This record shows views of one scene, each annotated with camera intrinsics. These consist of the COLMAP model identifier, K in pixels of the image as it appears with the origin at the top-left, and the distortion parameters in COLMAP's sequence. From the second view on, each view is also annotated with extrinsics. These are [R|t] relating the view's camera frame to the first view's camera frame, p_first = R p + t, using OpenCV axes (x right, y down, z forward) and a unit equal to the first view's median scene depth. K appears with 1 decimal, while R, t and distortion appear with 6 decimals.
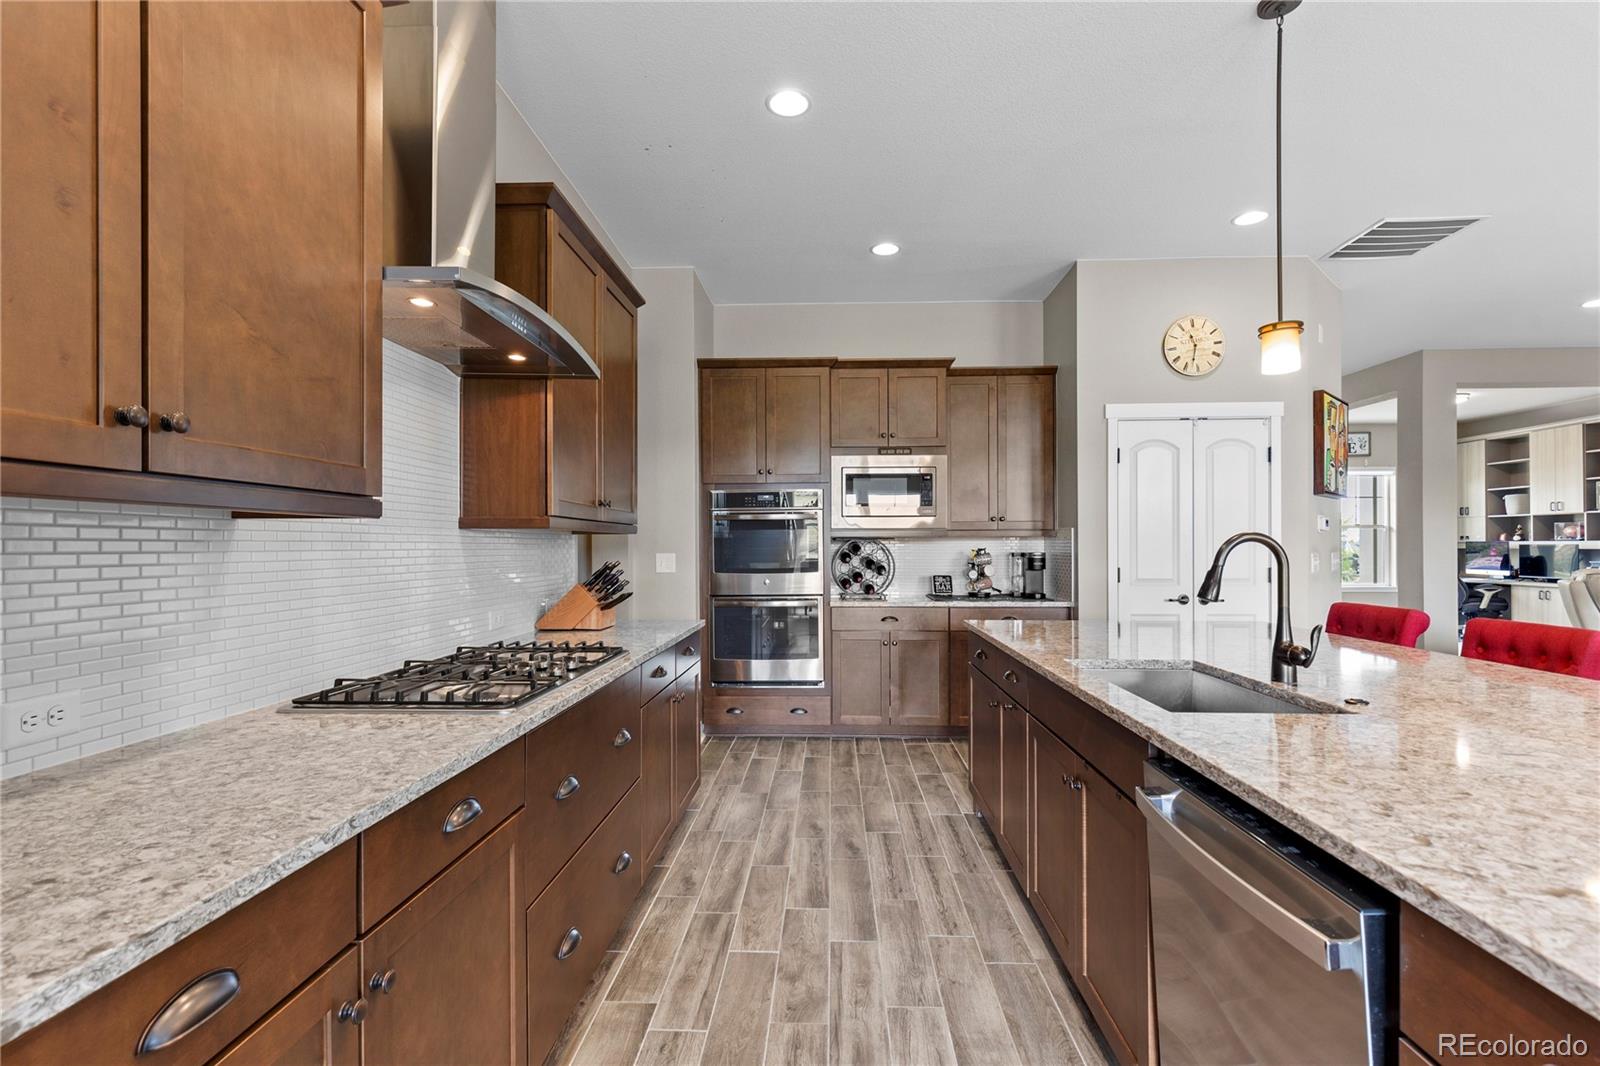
lens RADIAL K [[720.3, 0, 801.6], [0, 720.3, 537.0], [0, 0, 1]] dist [0.002814, -0.001115]
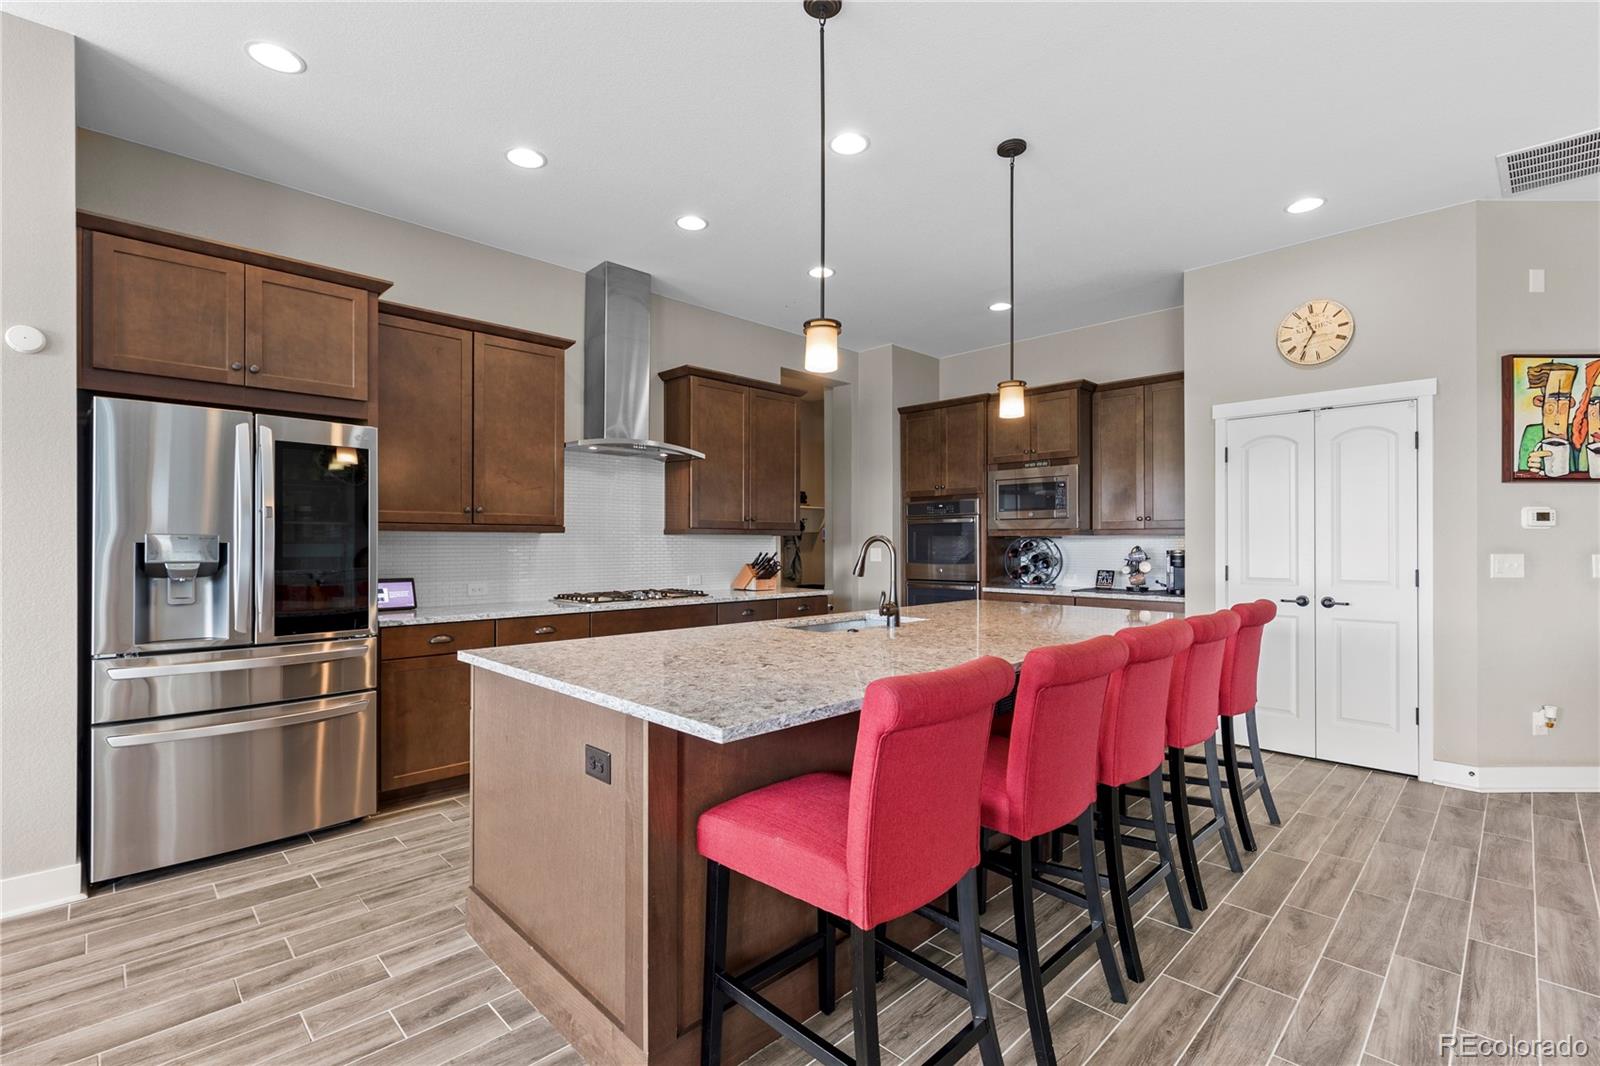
lens RADIAL K [[720.3, 0, 803.1], [0, 720.3, 540.9], [0, 0, 1]] dist [0.002814, -0.001115]
pose [[0.735362, 0.000733, -0.677674, 0.692646], [0.005851, 0.999955, 0.007431, -0.003441], [0.677649, -0.009429, 0.735325, -0.148526]]
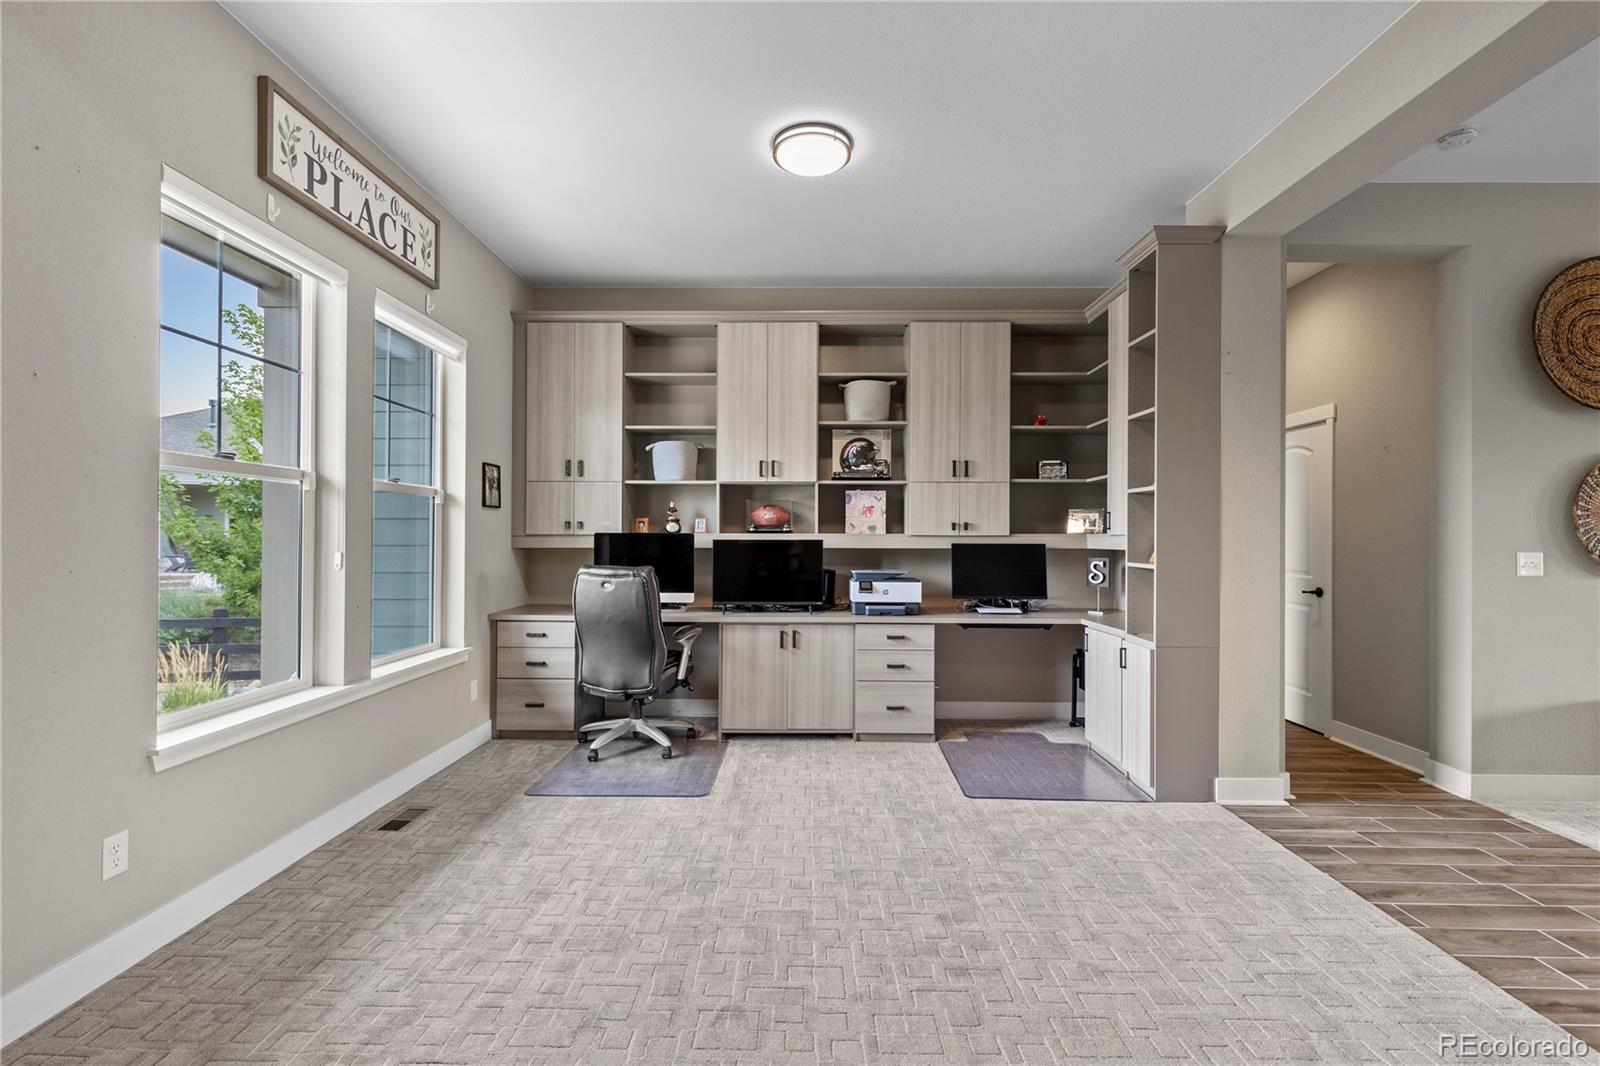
lens RADIAL K [[720.3, 0, 802.1], [0, 720.3, 536.1], [0, 0, 1]] dist [0.002814, -0.001115]
pose [[-0.036068, -0.000942, 0.999349, 1.025054], [-0.014161, 0.999900, 0.000431, 0.013597], [-0.999249, -0.014136, -0.036078, 1.994668]]
